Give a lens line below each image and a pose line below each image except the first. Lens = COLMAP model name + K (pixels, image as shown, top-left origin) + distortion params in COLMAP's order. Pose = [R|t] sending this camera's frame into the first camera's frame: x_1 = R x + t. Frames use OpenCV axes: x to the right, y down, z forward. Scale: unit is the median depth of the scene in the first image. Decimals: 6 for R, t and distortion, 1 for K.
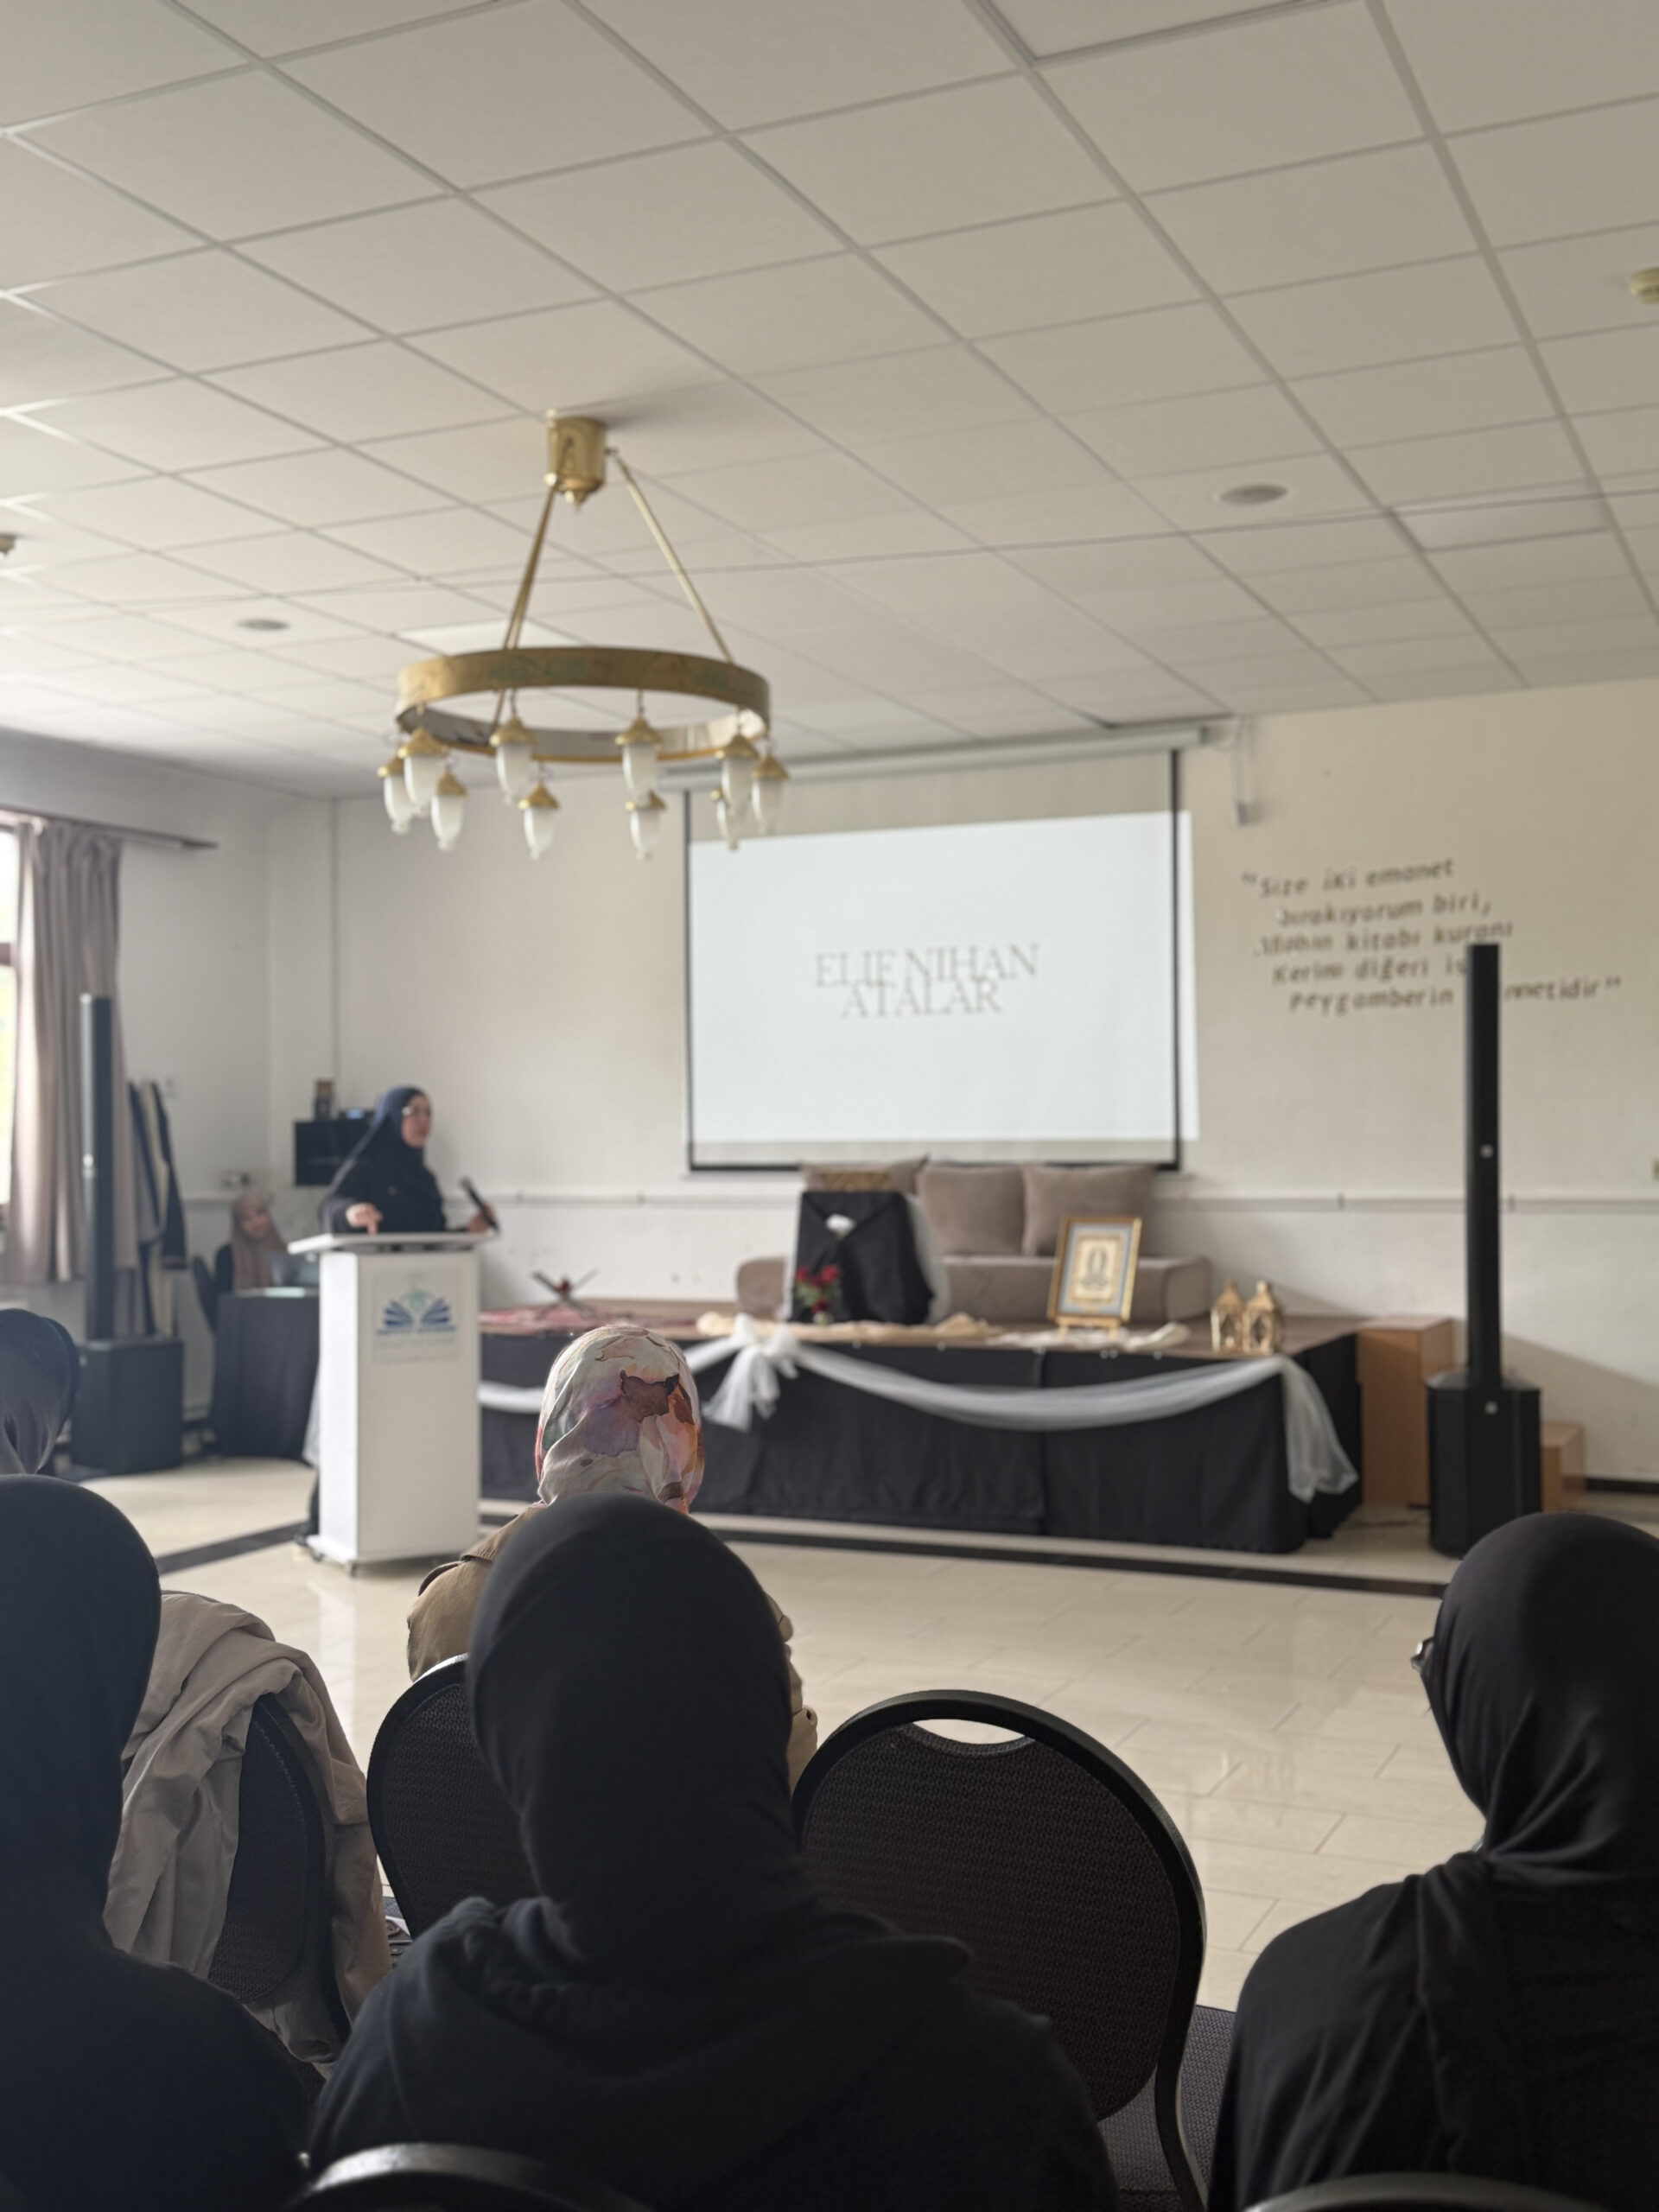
lens RADIAL K [[2172.4, 0, 786.9], [0, 2172.4, 1090.1], [0, 0, 1]] dist [0.054760, 0.000000]
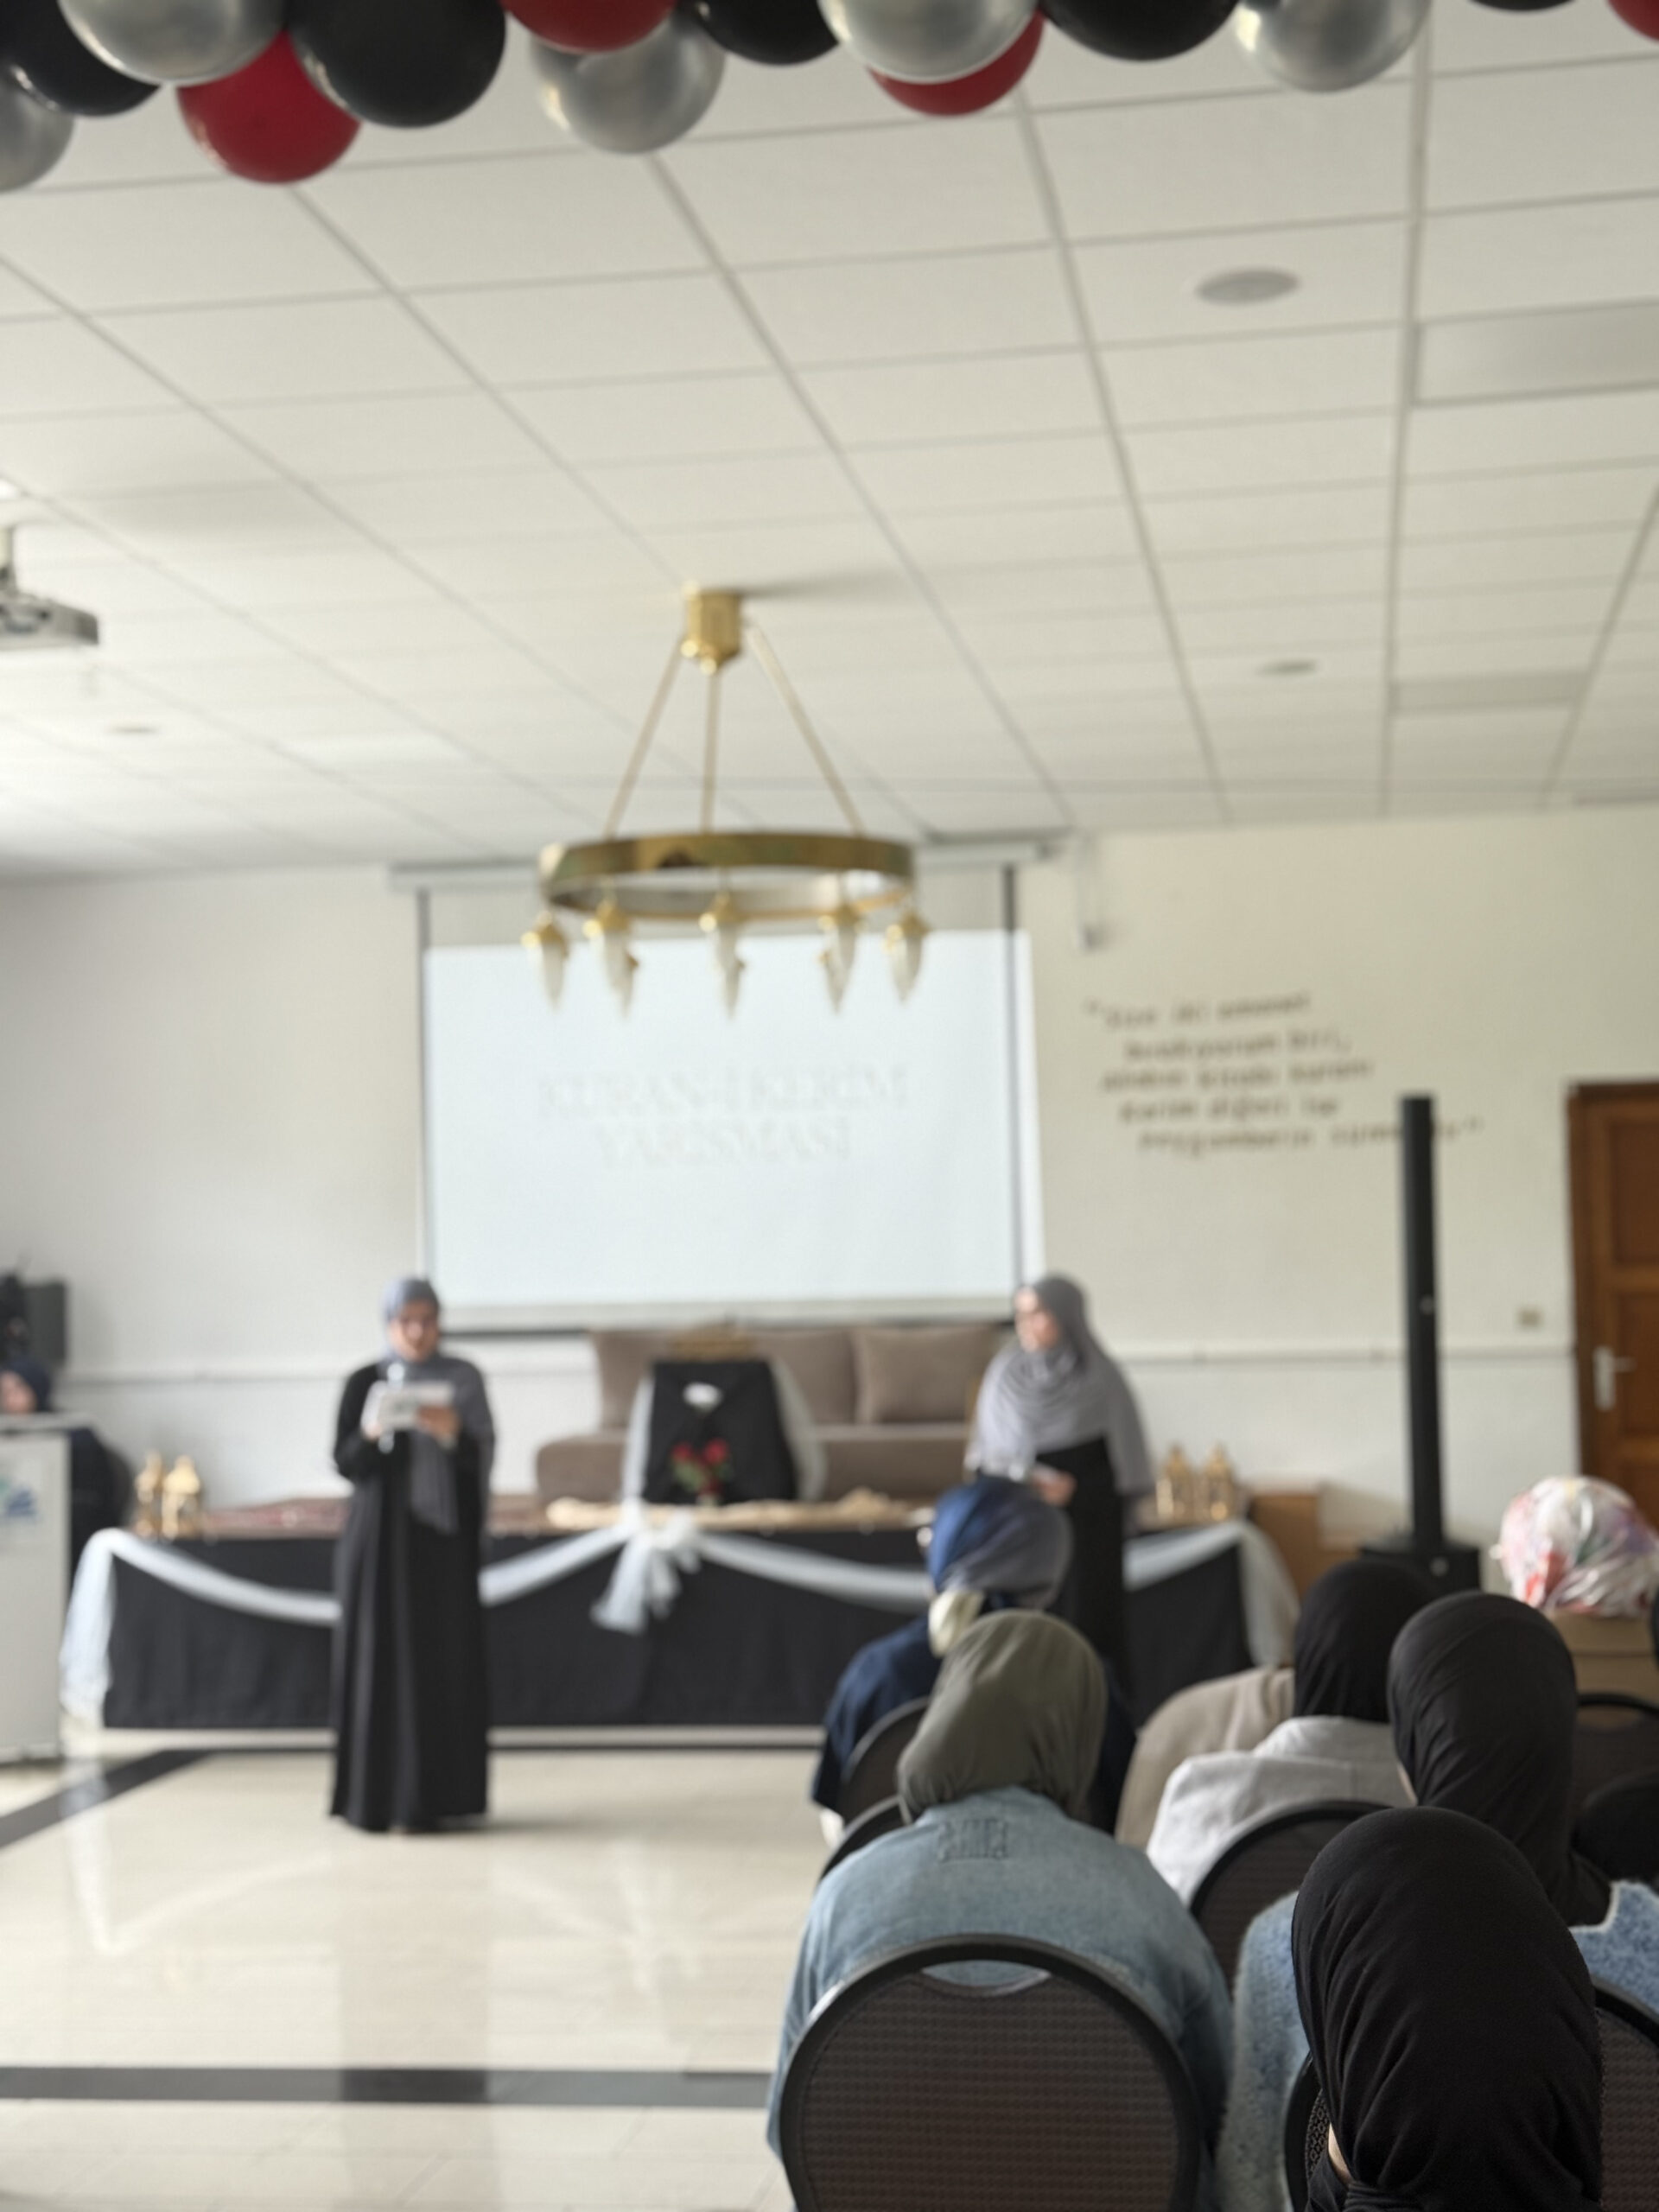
lens RADIAL K [[3143.6, 0, 847.8], [0, 3143.6, 1037.2], [0, 0, 1]] dist [0.131487, 0.000000]
pose [[0.949651, 0.007216, 0.313228, -0.313007], [0.008395, 0.998790, -0.048464, -0.021455], [-0.313198, 0.048653, 0.948441, -0.238870]]
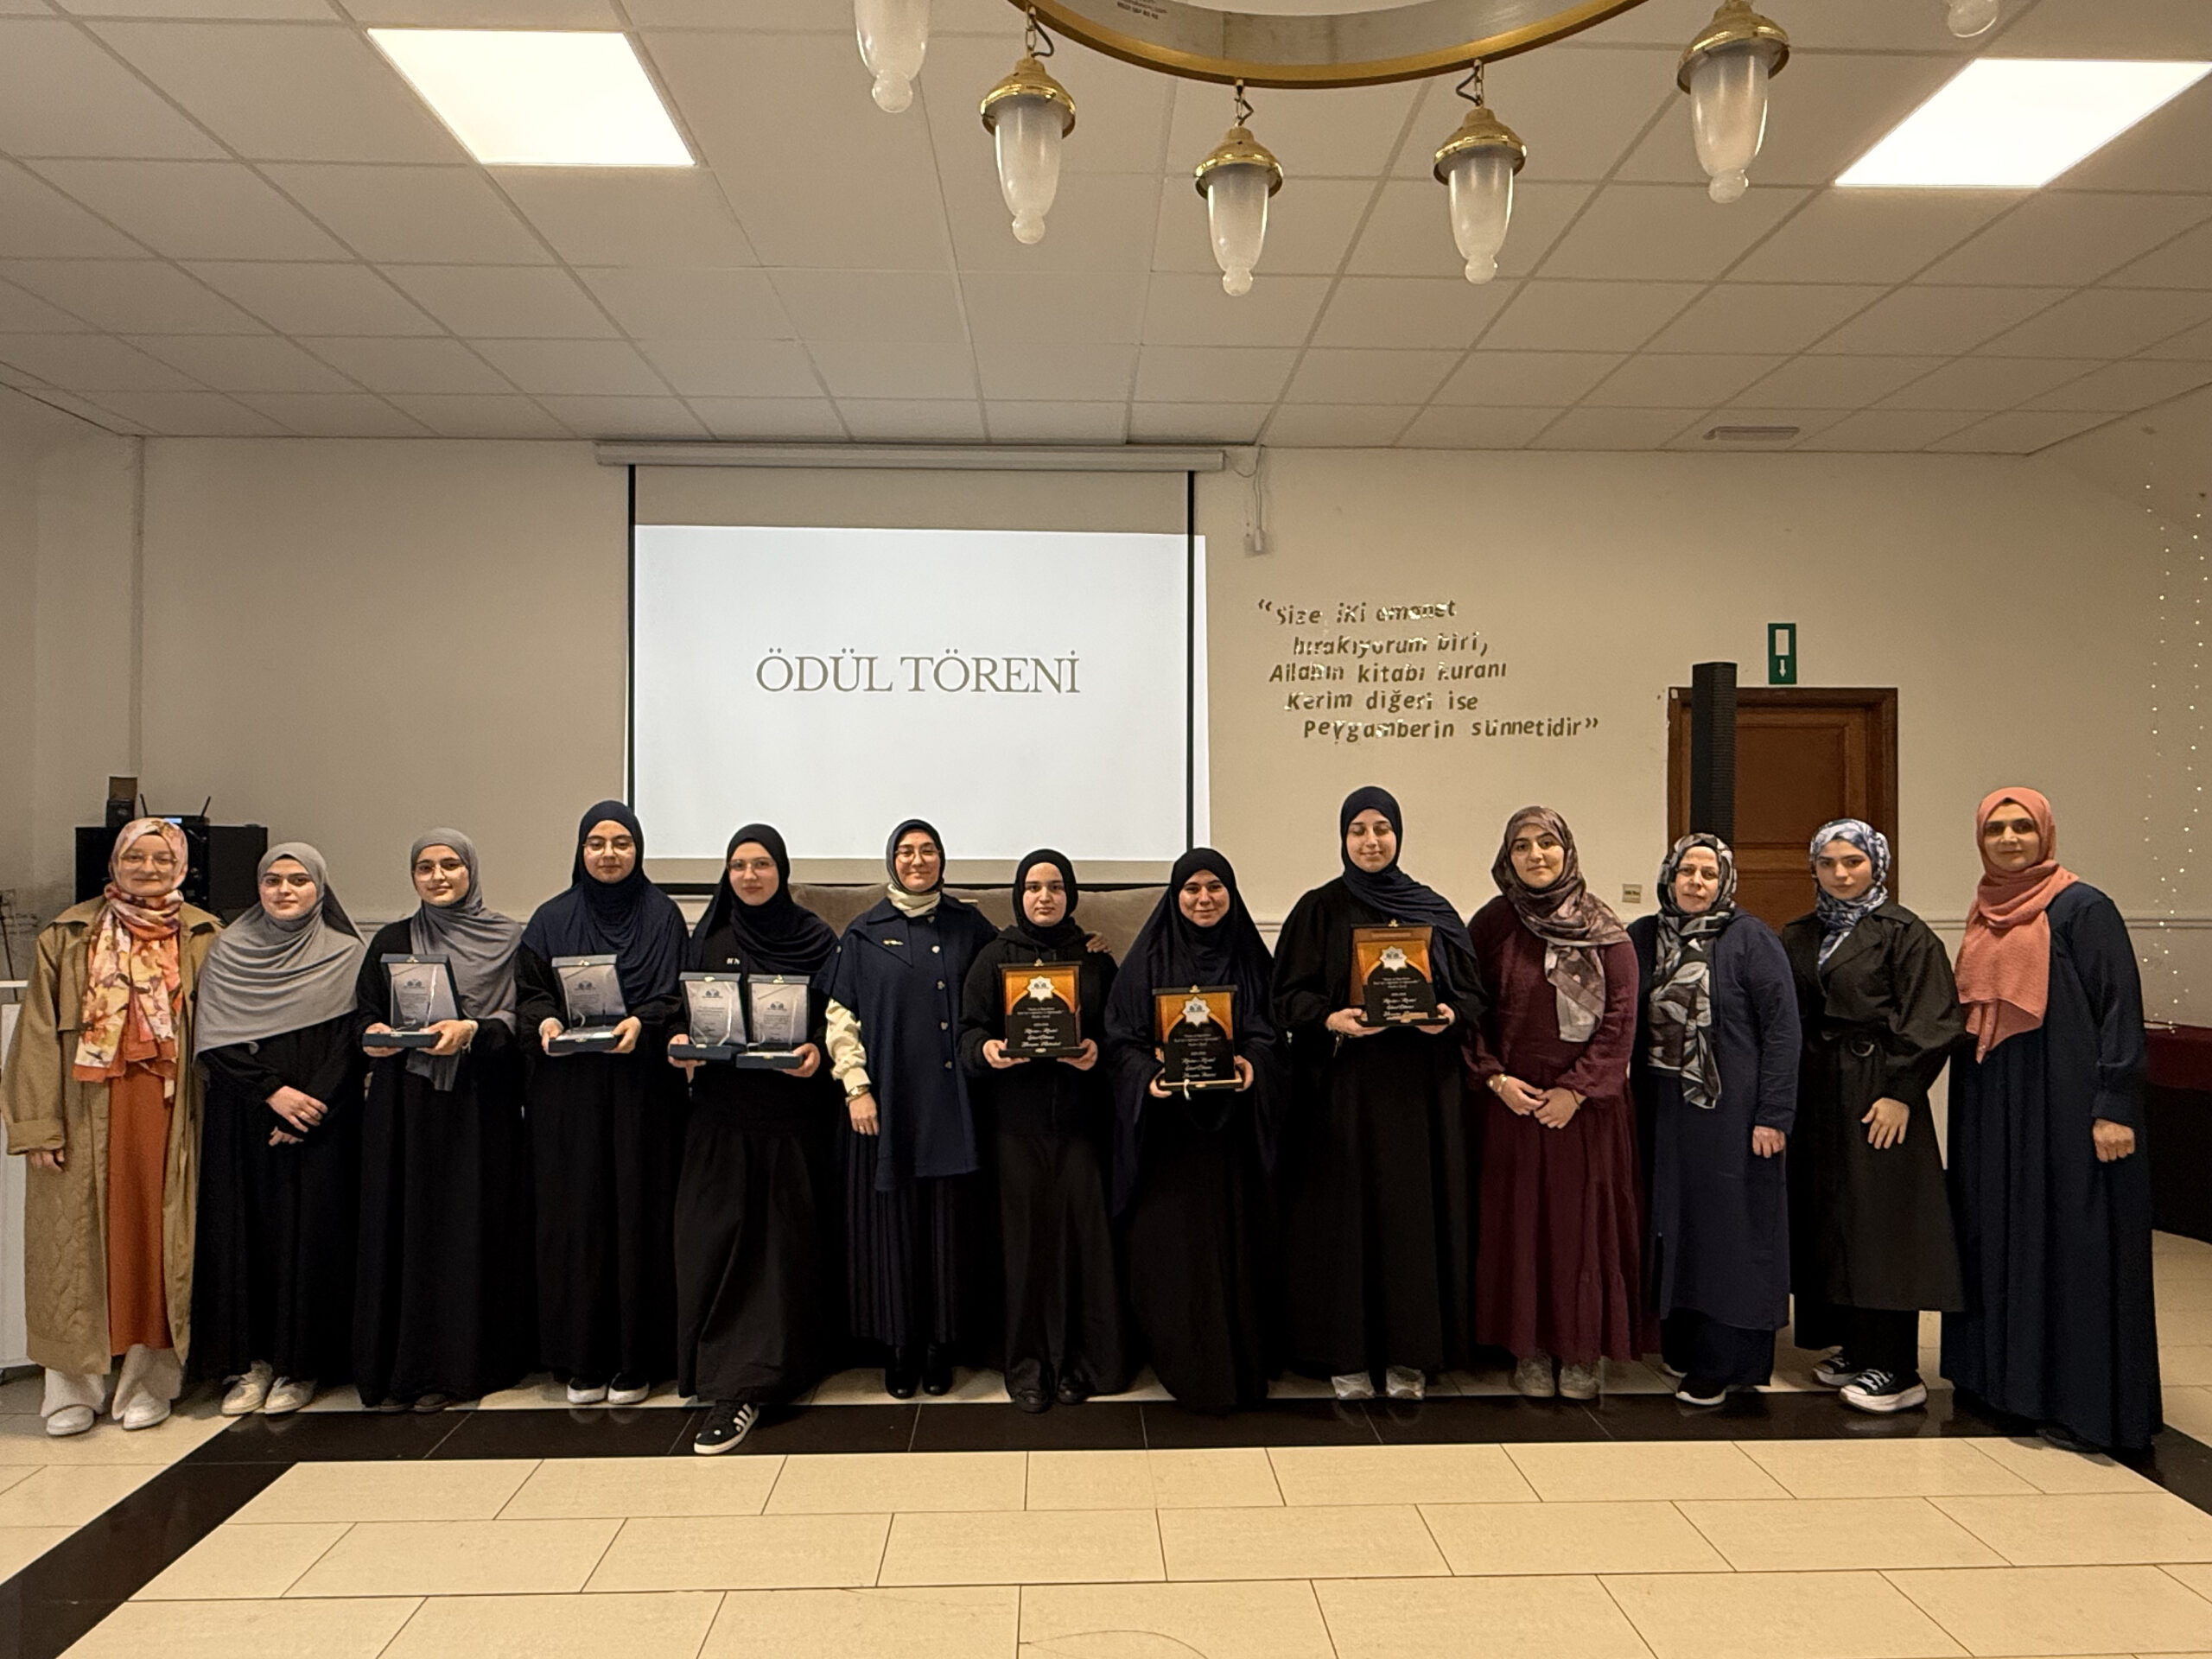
lens RADIAL K [[1284.7, 0, 1106.3], [0, 1284.7, 829.3], [0, 0, 1]] dist [-0.010875, 0.000292]
pose [[0.874473, 0.012277, 0.484919, -0.145906], [-0.020134, 0.999737, 0.010998, 0.002205], [-0.484656, -0.019381, 0.874490, 0.523733]]
